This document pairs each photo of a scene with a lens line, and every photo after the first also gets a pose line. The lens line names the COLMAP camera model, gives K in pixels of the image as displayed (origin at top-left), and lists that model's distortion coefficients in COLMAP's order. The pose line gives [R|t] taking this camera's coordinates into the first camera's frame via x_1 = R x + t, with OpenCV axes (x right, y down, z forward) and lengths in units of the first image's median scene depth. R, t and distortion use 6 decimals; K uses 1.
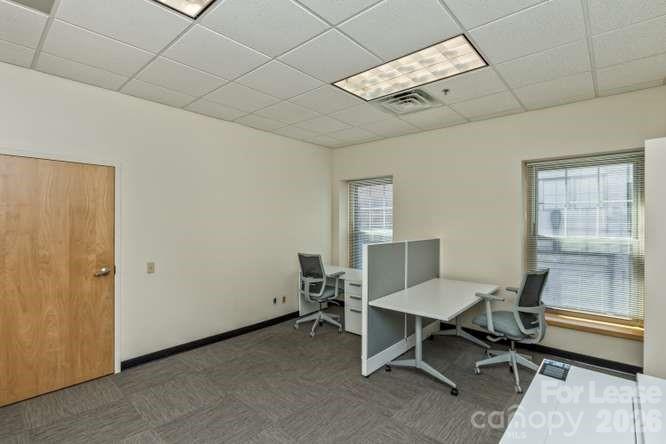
lens RADIAL K [[313.1, 0, 329.2], [0, 313.1, 217.2], [0, 0, 1]] dist [0.001773, 0.000244]
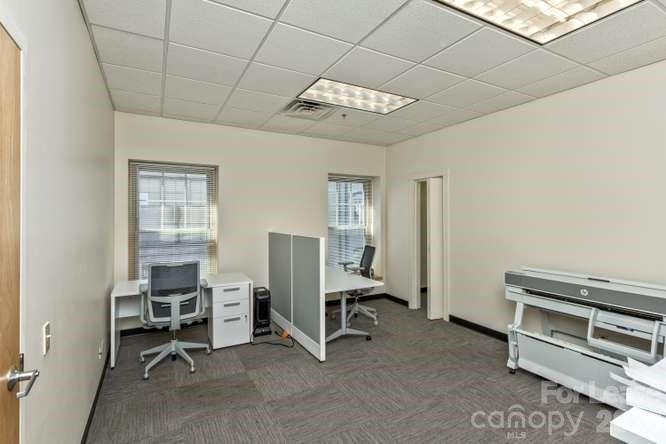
lens RADIAL K [[313.1, 0, 329.2], [0, 313.1, 217.2], [0, 0, 1]] dist [0.001773, 0.000244]
pose [[0.353890, -0.005911, 0.935268, -0.612766], [-0.006119, 0.999944, 0.008635, 0.004142], [-0.935267, -0.008779, 0.353834, 0.423213]]
